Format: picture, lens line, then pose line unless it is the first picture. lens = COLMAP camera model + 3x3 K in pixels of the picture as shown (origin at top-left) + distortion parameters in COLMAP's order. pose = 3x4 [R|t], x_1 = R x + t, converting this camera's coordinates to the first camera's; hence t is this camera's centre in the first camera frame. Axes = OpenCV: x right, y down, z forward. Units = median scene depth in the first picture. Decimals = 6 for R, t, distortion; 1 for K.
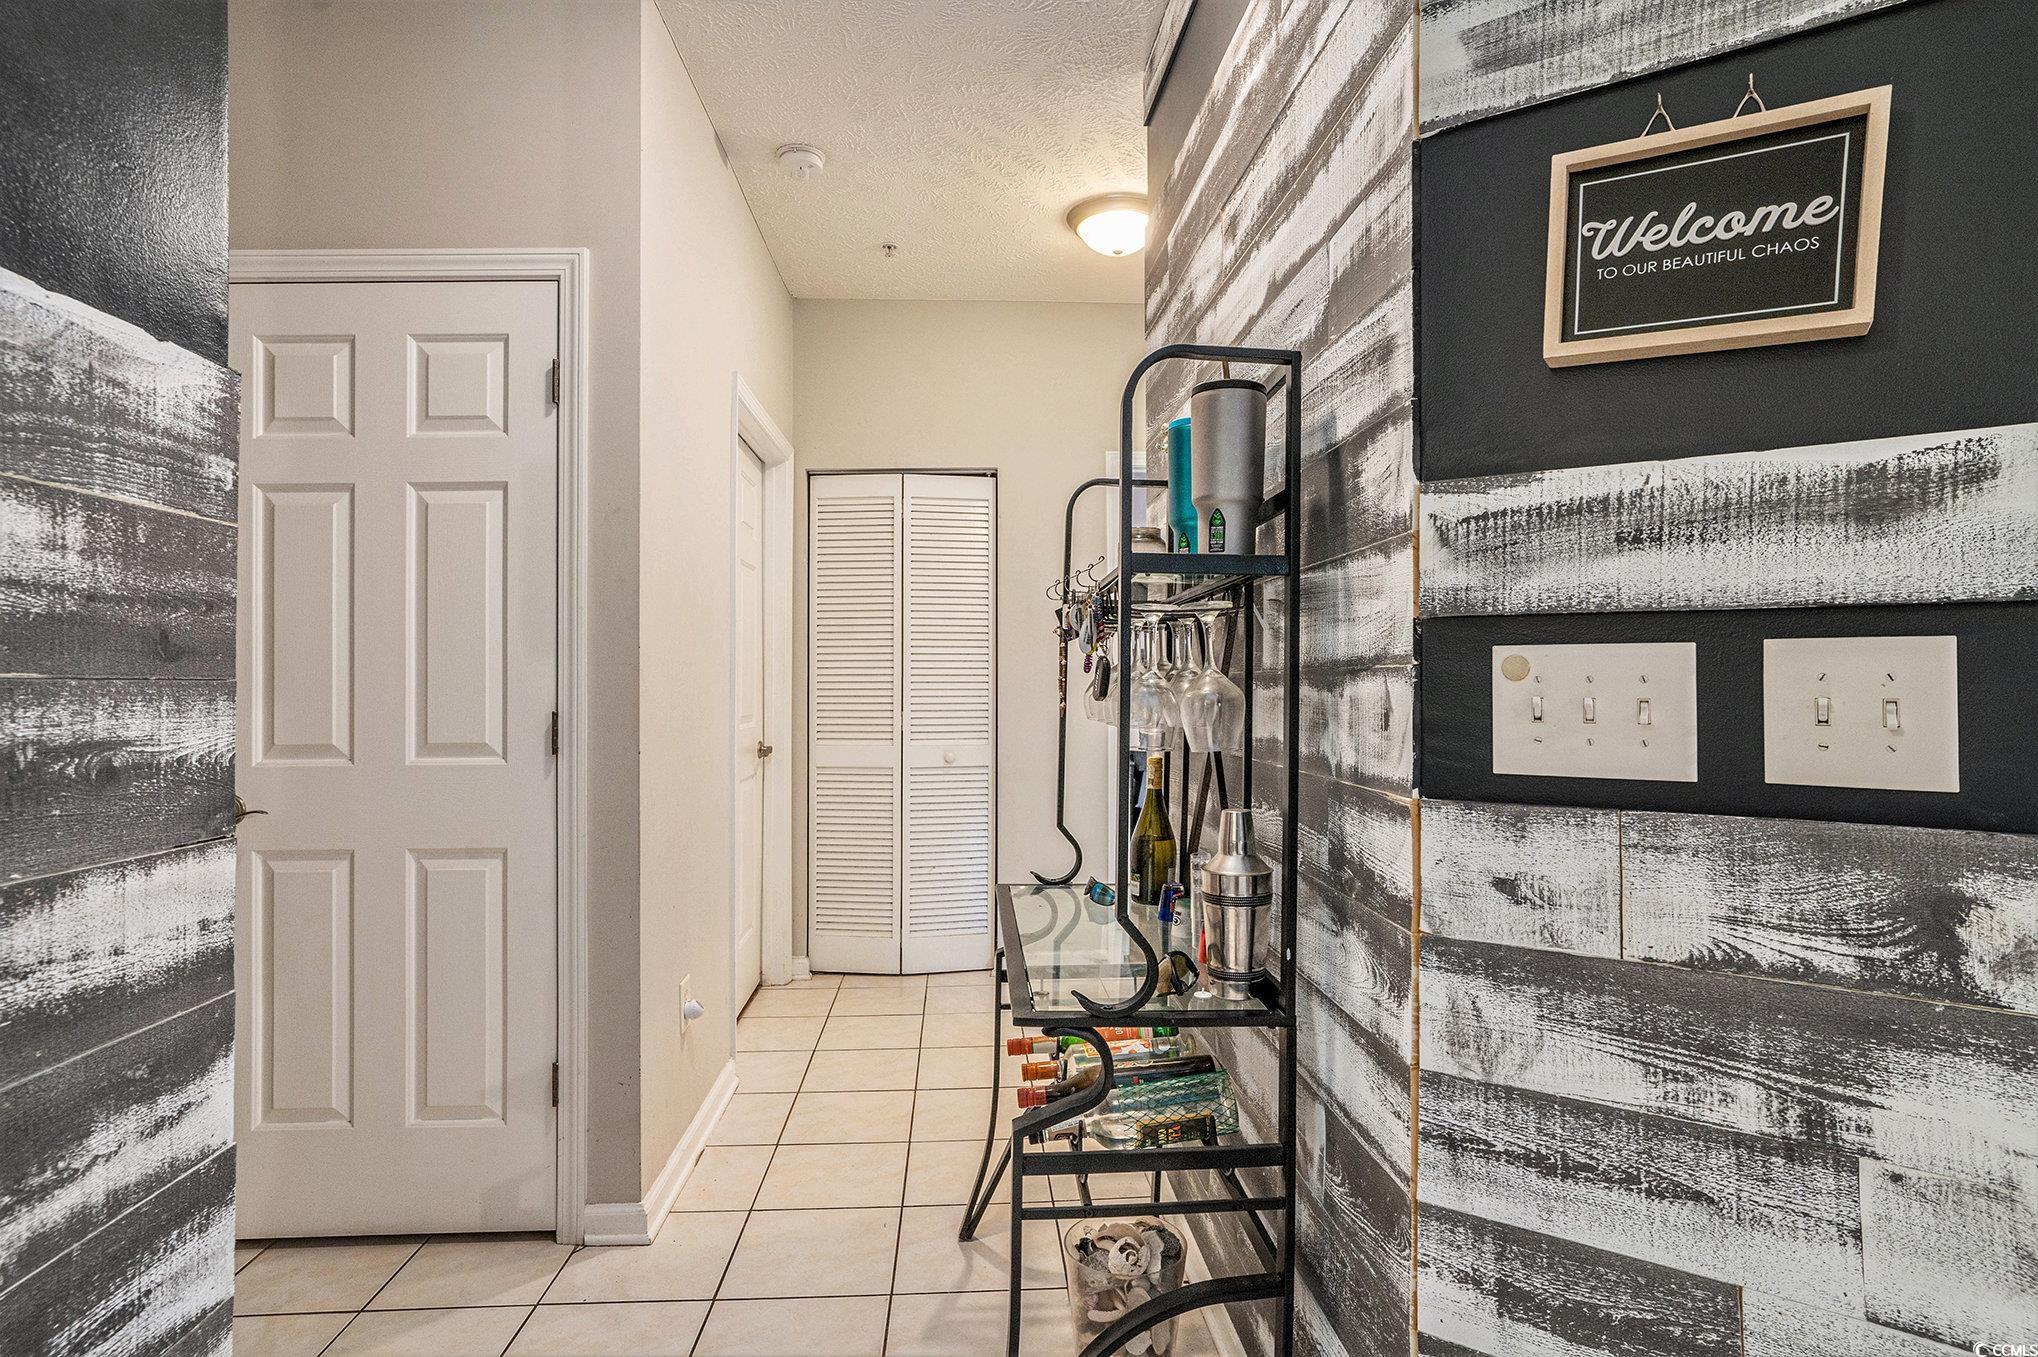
lens RADIAL K [[1053.7, 0, 998.9], [0, 1053.7, 673.1], [0, 0, 1]] dist [-0.036226, 0.016727]
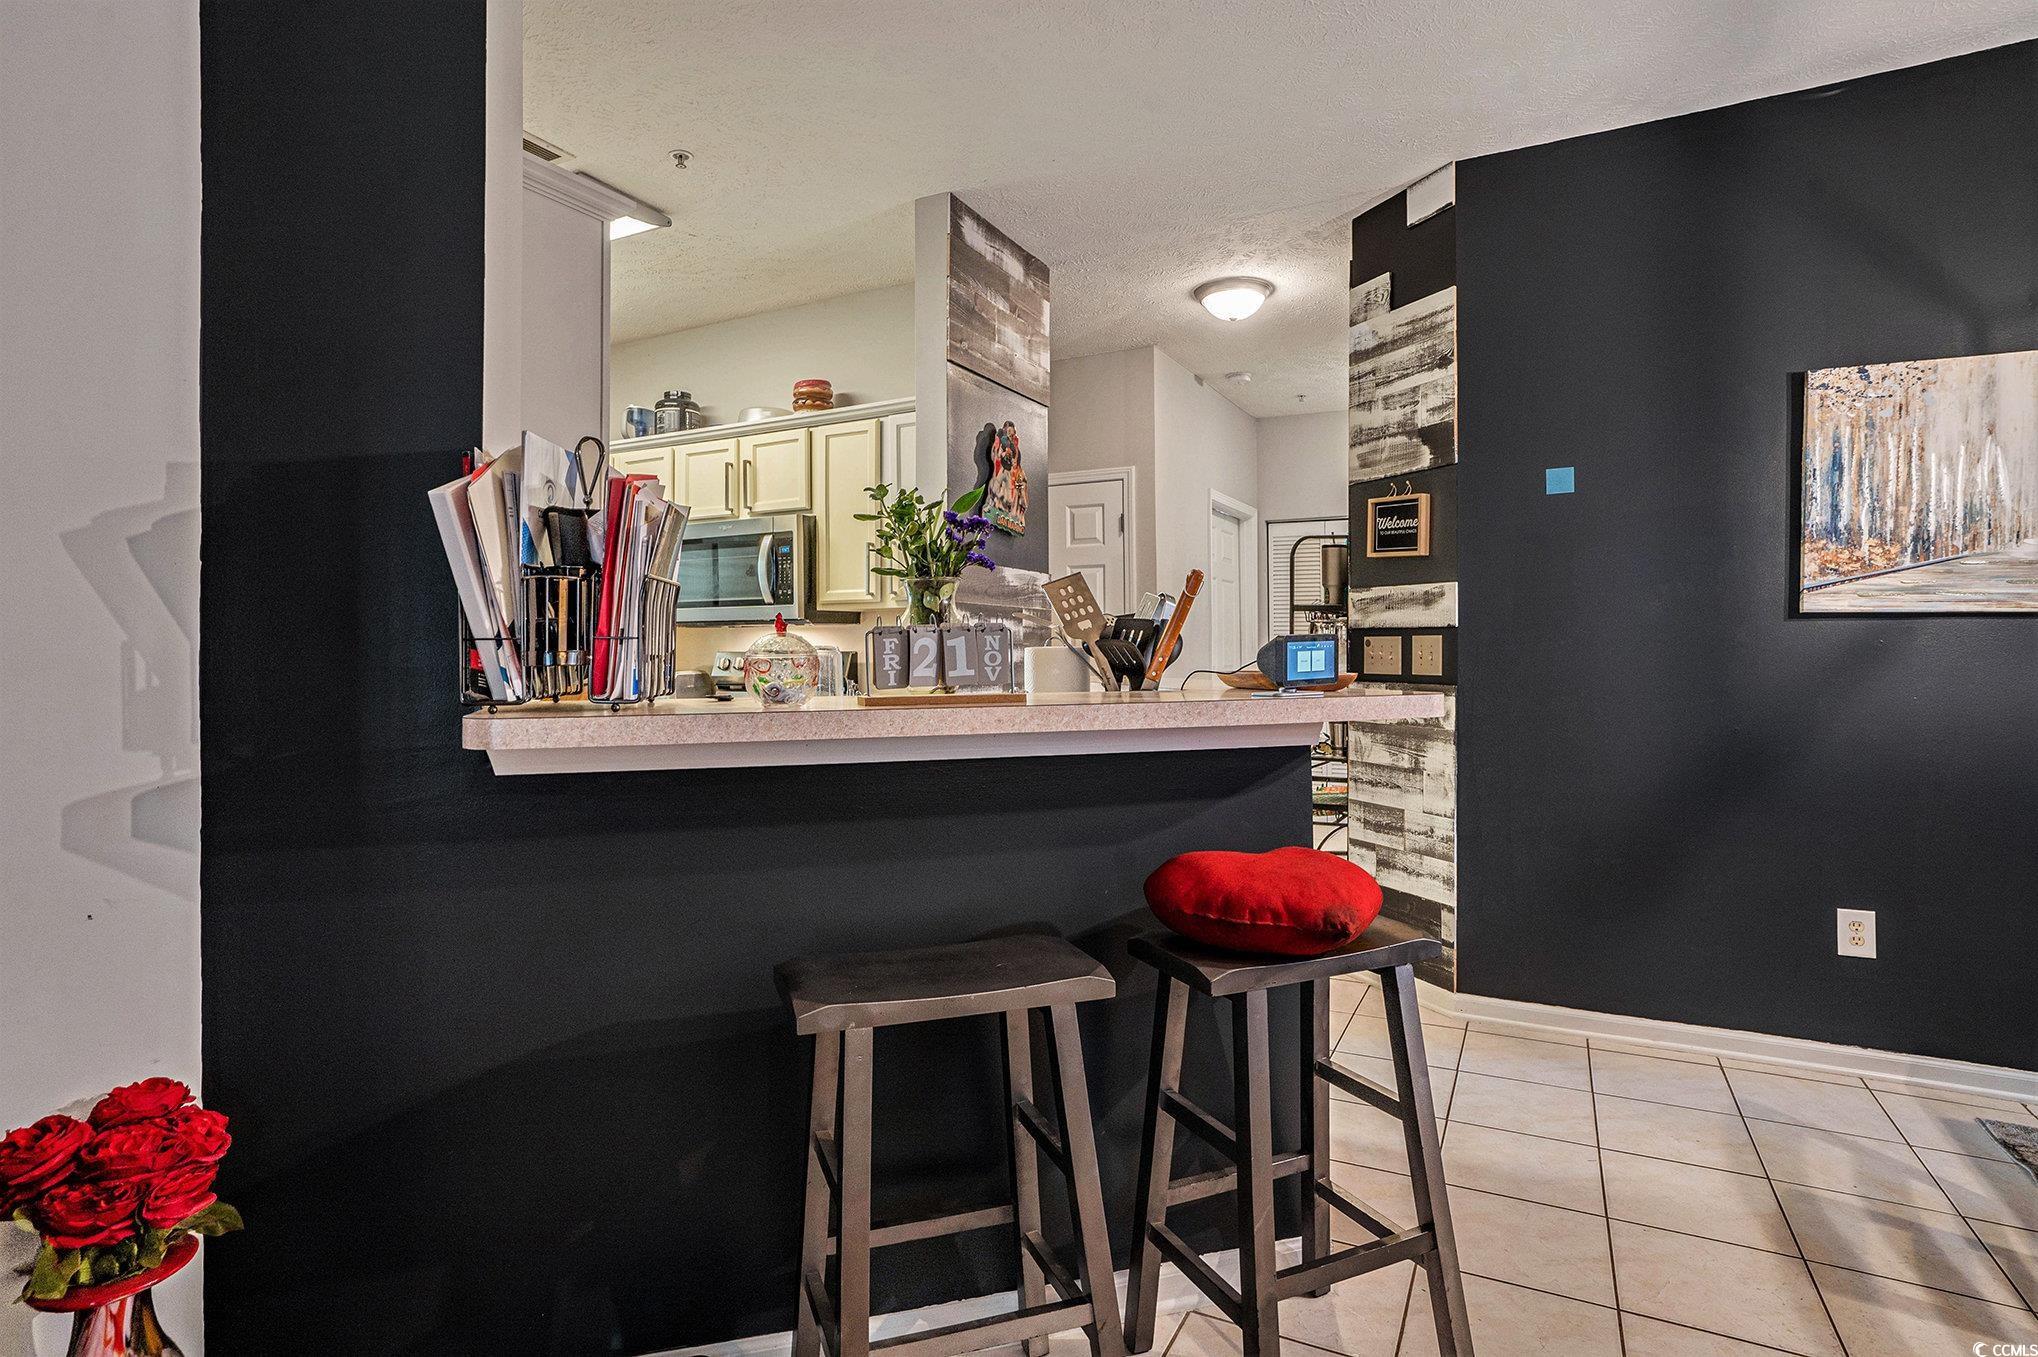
lens RADIAL K [[1053.7, 0, 1016.8], [0, 1053.7, 639.5], [0, 0, 1]] dist [-0.036226, 0.016727]
pose [[0.864284, -0.011940, -0.502862, 1.357088], [0.015703, 0.999871, 0.003247, -0.051293], [0.502759, -0.010703, 0.864360, -2.852683]]
